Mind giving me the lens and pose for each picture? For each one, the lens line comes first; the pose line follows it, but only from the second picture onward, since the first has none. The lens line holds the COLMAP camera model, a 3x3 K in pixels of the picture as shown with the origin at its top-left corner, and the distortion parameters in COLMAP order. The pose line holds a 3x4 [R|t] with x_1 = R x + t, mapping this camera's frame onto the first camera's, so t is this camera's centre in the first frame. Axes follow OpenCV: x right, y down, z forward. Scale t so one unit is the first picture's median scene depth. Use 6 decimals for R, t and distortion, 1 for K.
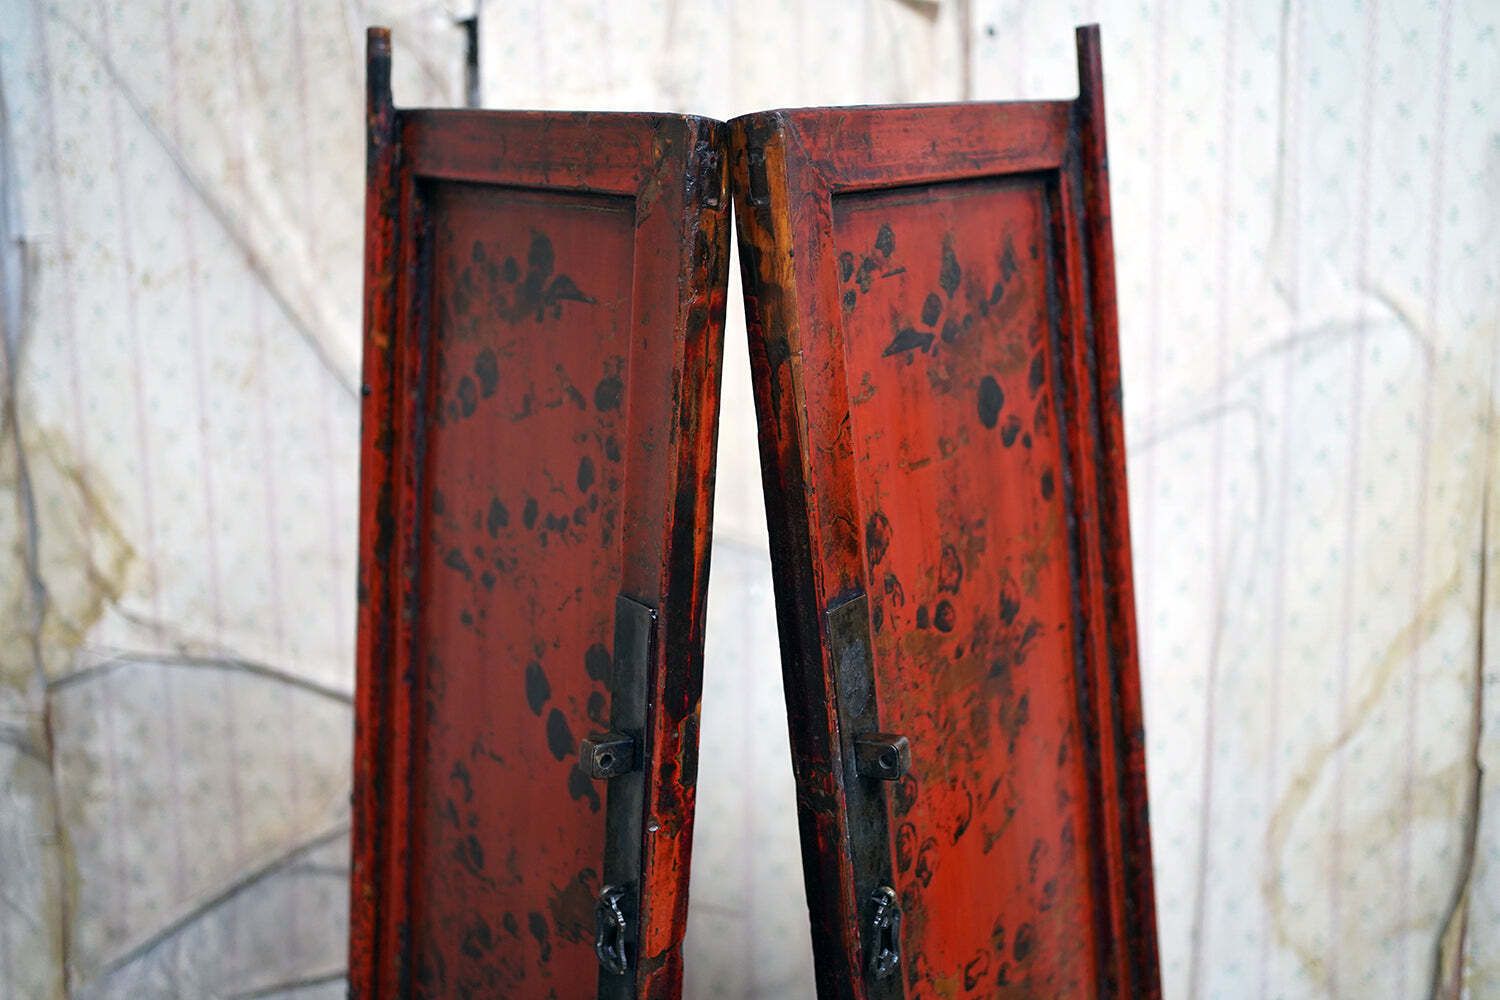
lens RADIAL K [[1515.1, 0, 764.7], [0, 1515.1, 501.3], [0, 0, 1]] dist [0.022977, 0.000000]
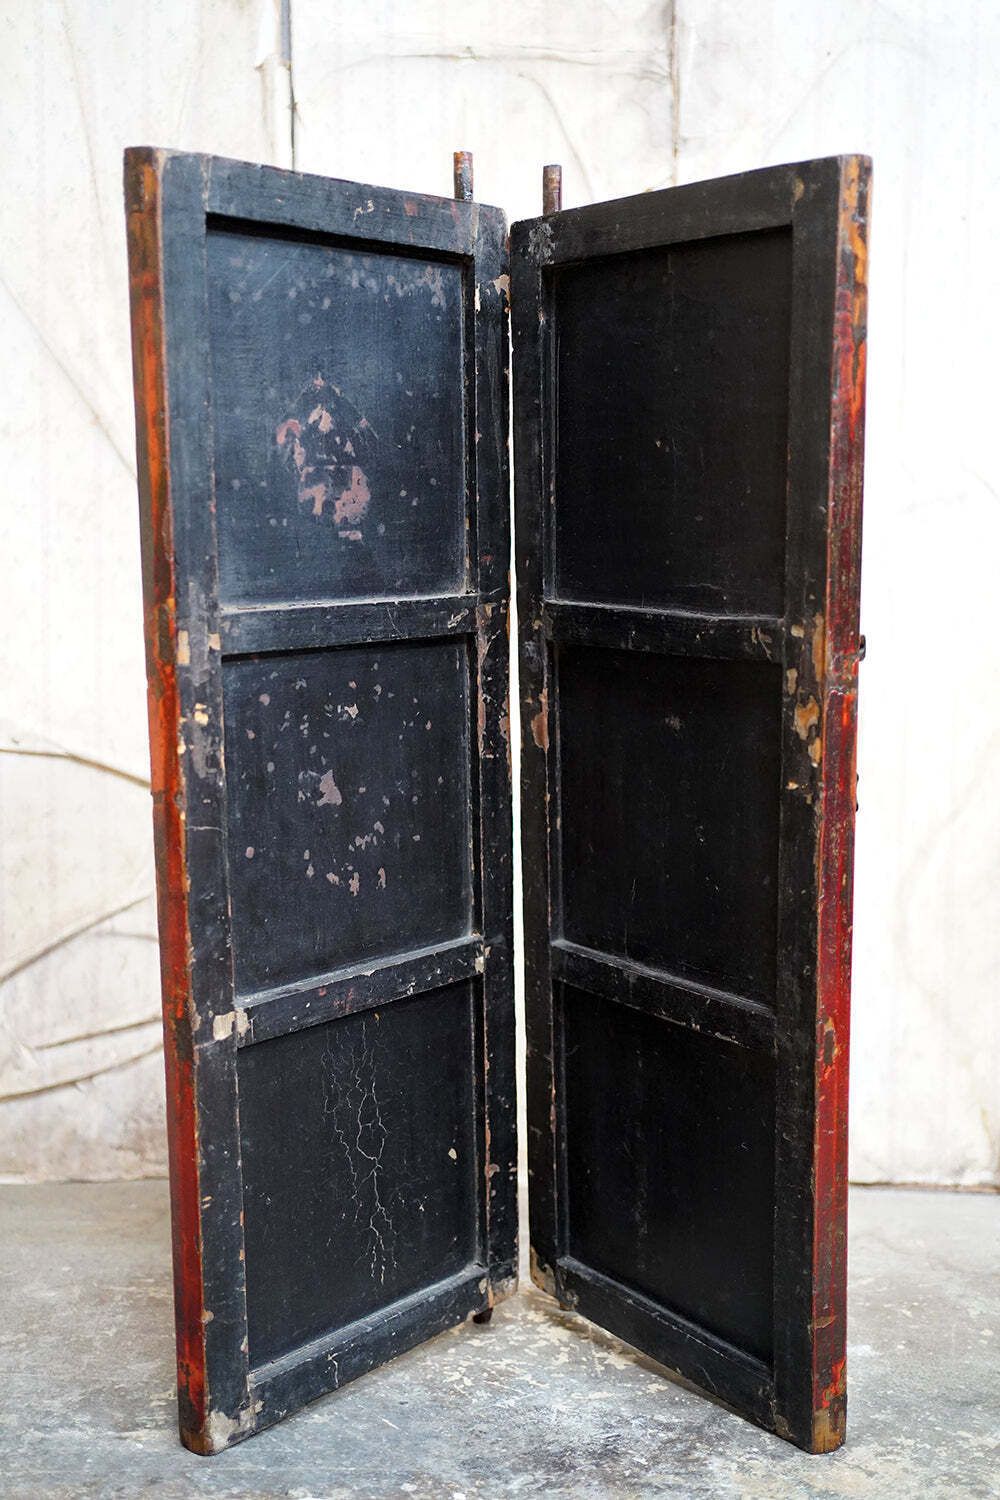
lens RADIAL K [[1515.1, 0, 516.7], [0, 1515.1, 752.3], [0, 0, 1]] dist [0.022977, 0.000000]
pose [[0.993240, 0.023076, 0.113760, -0.178564], [-0.011532, 0.994808, -0.101109, 0.310715], [-0.115503, 0.099114, 0.988350, -0.311711]]
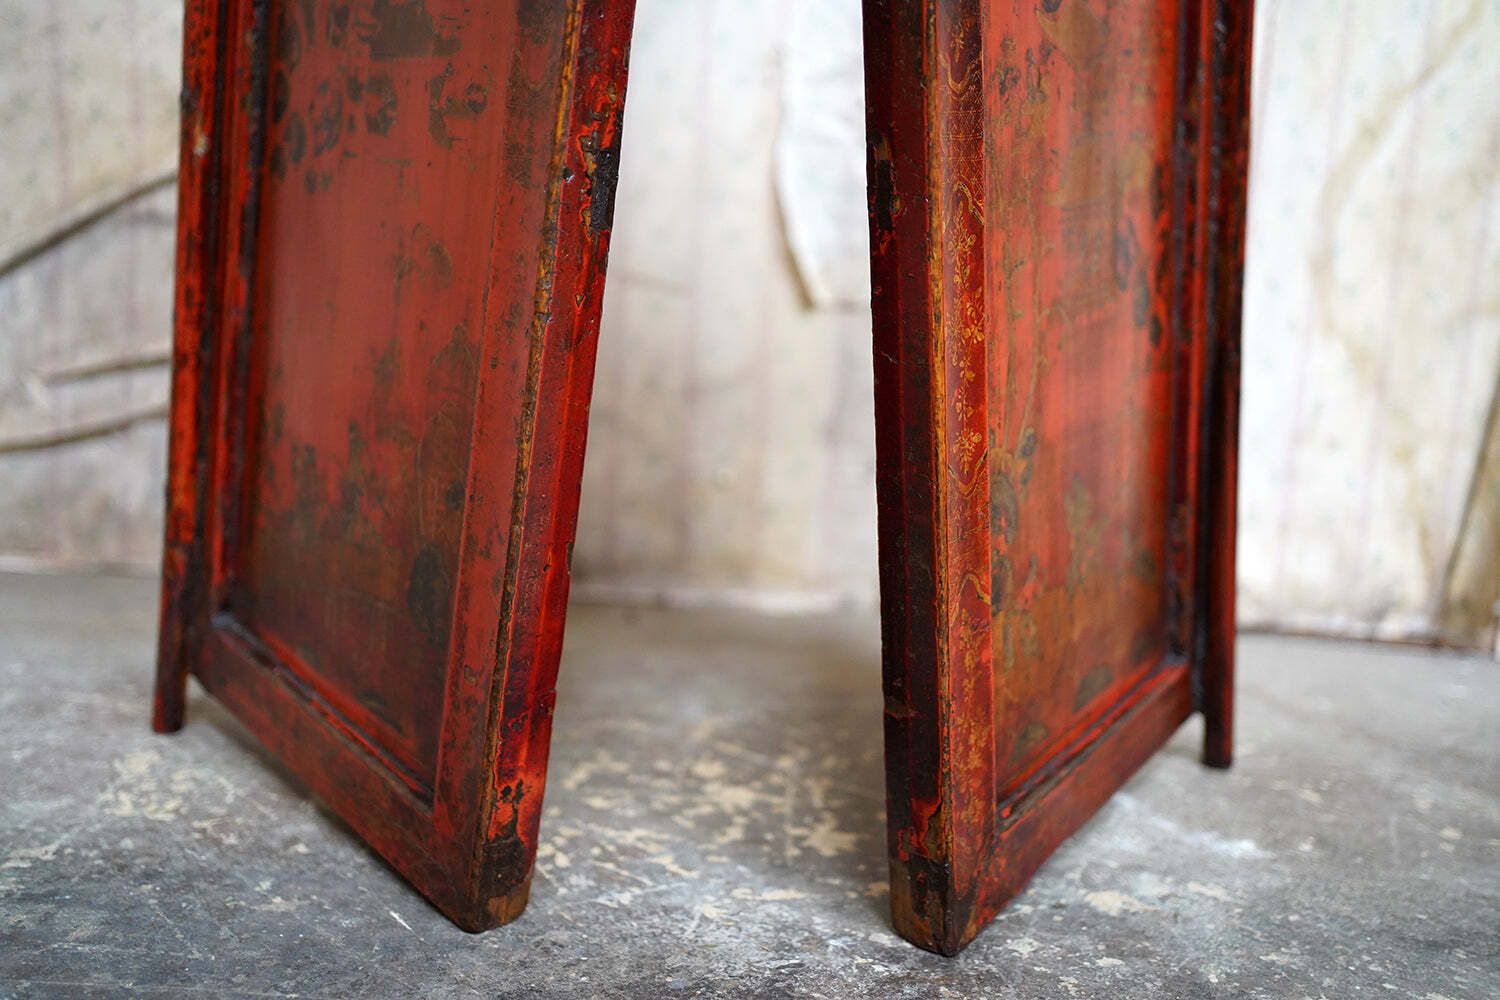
lens RADIAL K [[1515.1, 0, 759.2], [0, 1515.1, 496.3], [0, 0, 1]] dist [0.022977, 0.000000]
pose [[0.996865, 0.049883, 0.061415, -0.028180], [-0.052676, 0.997610, 0.044717, 0.481377], [-0.059037, -0.047812, 0.997110, 0.235070]]
